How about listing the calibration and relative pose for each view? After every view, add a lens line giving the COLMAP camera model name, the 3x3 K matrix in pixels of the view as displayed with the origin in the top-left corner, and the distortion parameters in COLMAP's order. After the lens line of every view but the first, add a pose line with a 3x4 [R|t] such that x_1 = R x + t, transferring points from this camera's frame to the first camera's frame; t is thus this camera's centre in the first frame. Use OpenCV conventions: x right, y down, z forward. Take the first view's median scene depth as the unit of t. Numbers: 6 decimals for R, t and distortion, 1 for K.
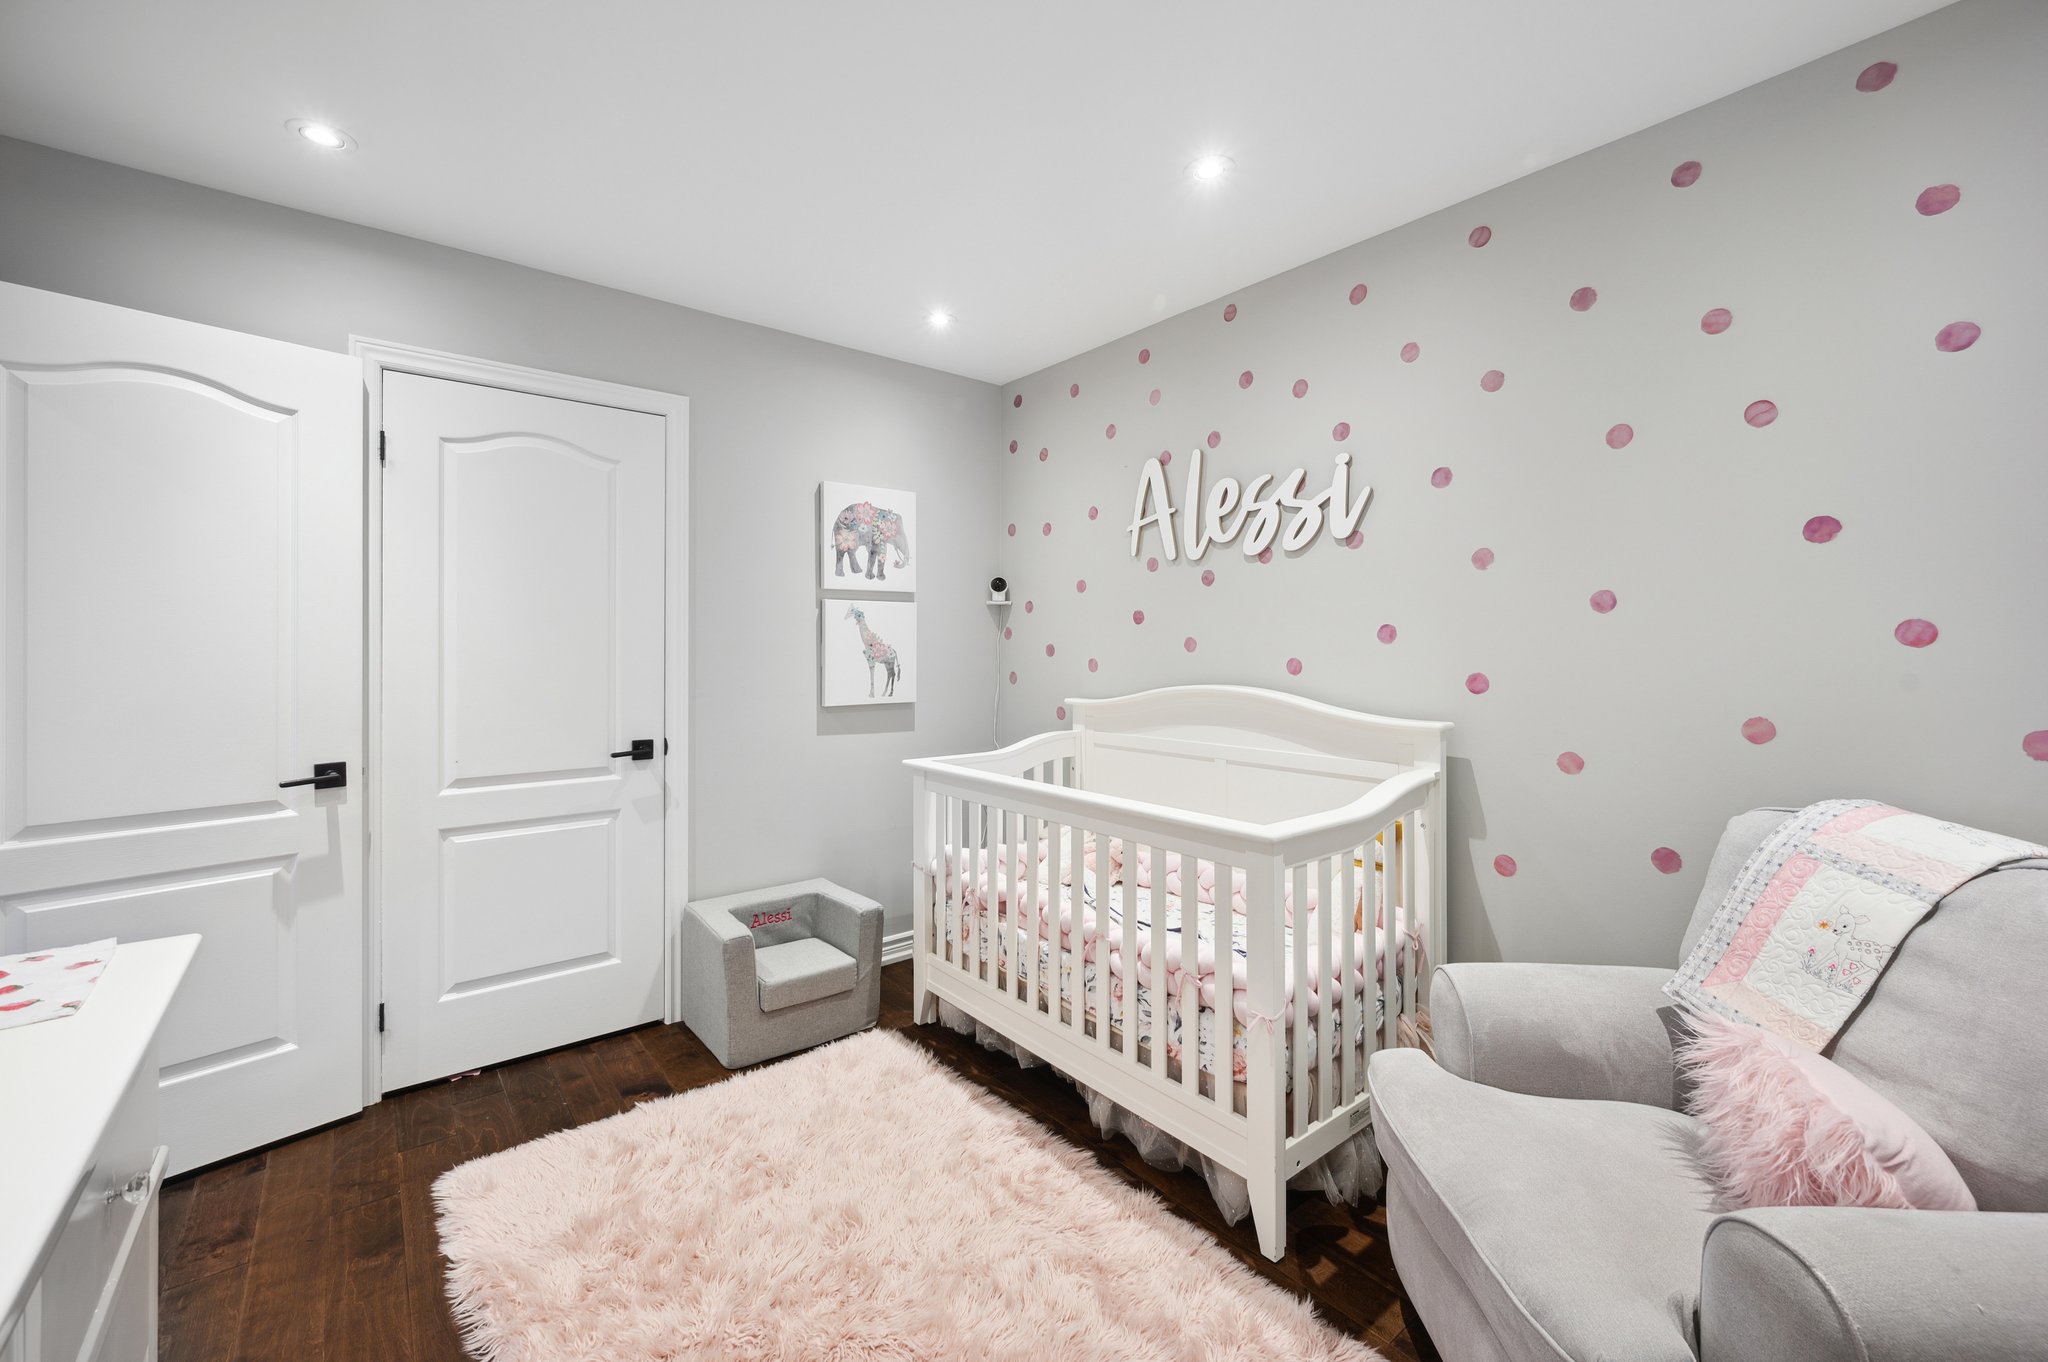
lens RADIAL K [[842.4, 0, 1019.6], [0, 842.4, 649.1], [0, 0, 1]] dist [-0.000332, -0.000211]
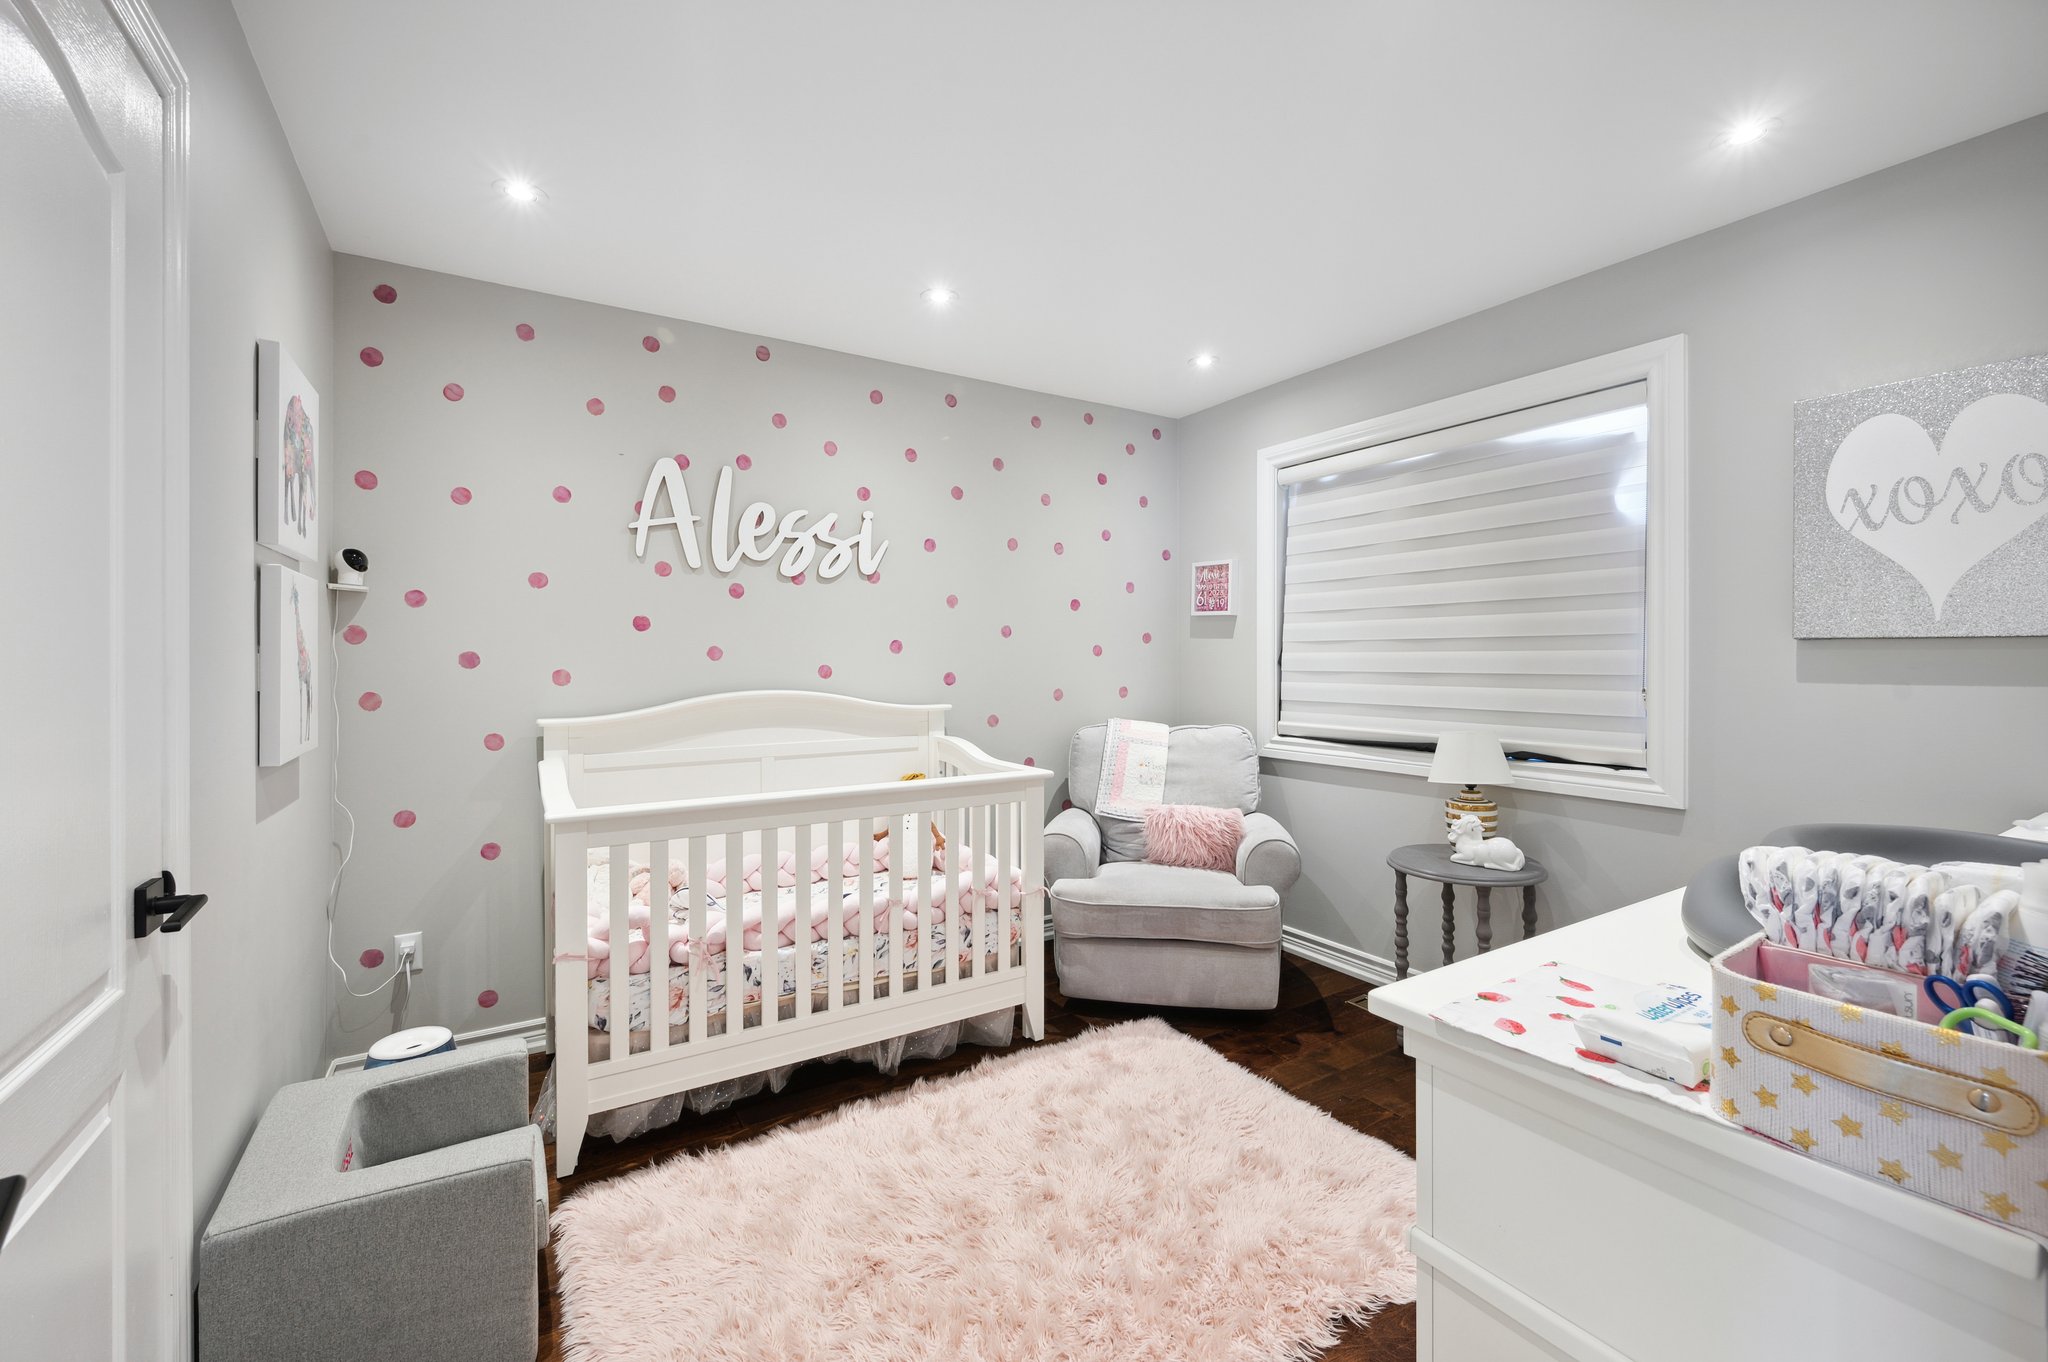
lens RADIAL K [[828.0, 0, 1016.0], [0, 828.0, 664.7], [0, 0, 1]] dist [-0.000214, -0.000392]
pose [[0.114272, -0.006932, 0.993425, -0.844533], [0.004186, 0.999970, 0.006496, 0.003552], [-0.993441, 0.003416, 0.114298, 0.581939]]
